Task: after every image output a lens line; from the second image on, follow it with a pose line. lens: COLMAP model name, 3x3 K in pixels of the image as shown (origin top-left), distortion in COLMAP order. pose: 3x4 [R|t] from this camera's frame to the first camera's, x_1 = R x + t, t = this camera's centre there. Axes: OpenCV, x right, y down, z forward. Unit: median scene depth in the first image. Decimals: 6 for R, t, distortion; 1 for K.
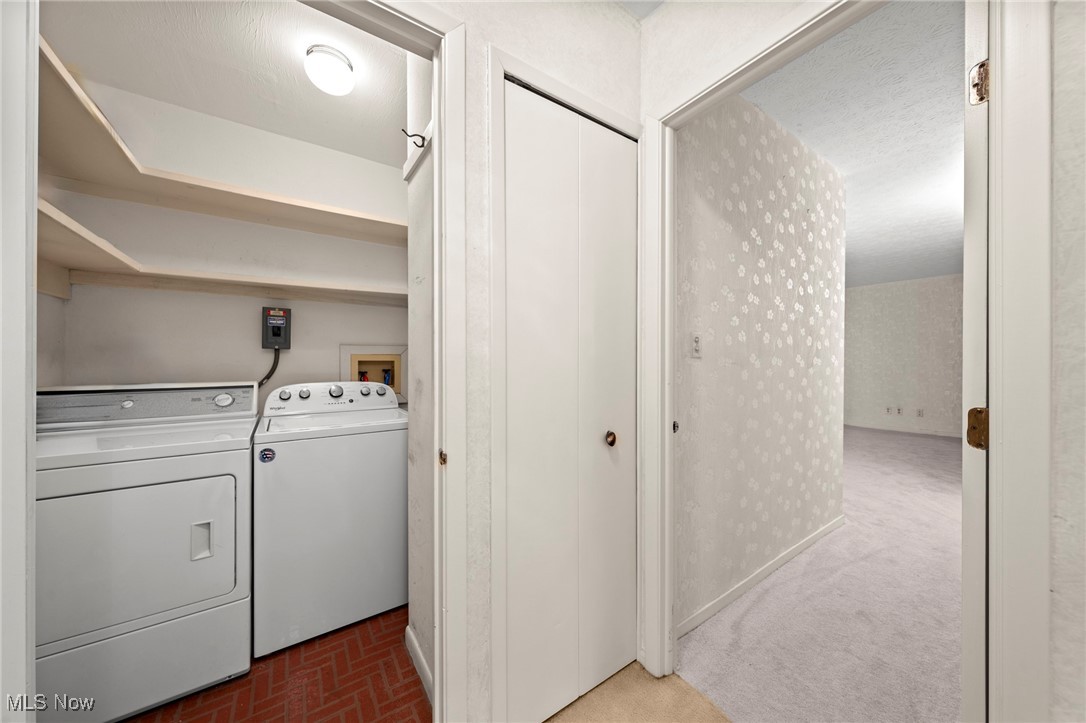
lens RADIAL K [[370.9, 0, 541.2], [0, 370.9, 363.4], [0, 0, 1]] dist [0.001486, 0.000085]
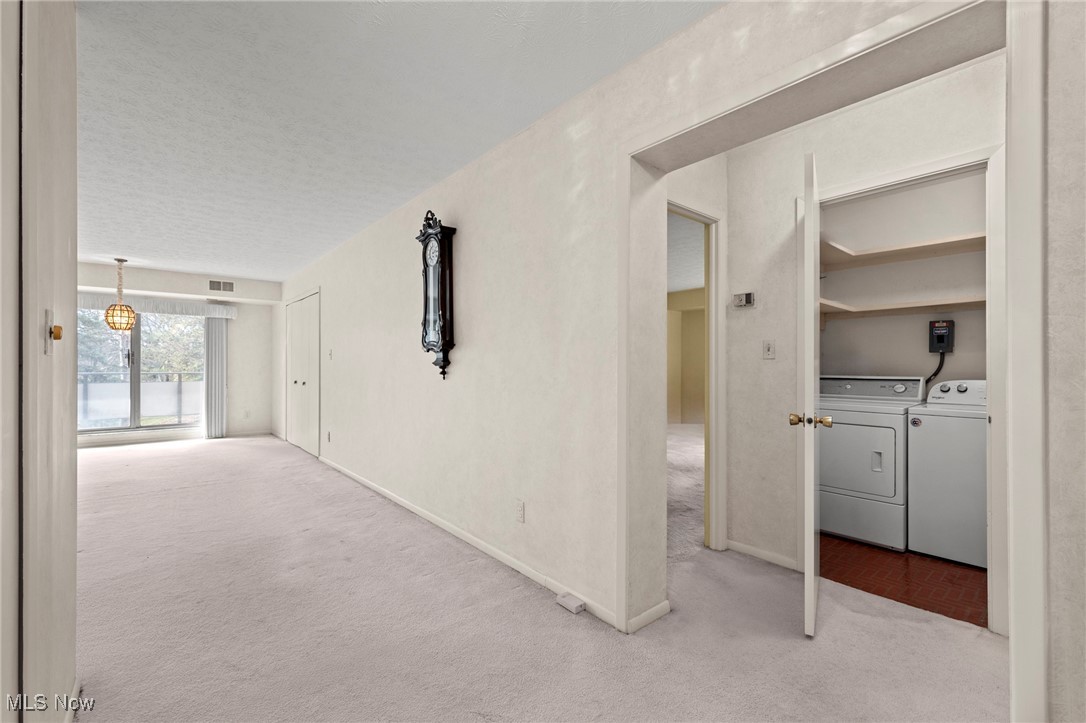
lens RADIAL K [[468.1, 0, 542.8], [0, 468.1, 365.6], [0, 0, 1]] dist [-0.000629, -0.000035]
pose [[0.119973, -0.000832, -0.992777, 0.804692], [-0.005675, 0.999983, -0.001524, 0.018452], [0.992761, 0.005817, 0.119967, -0.620231]]
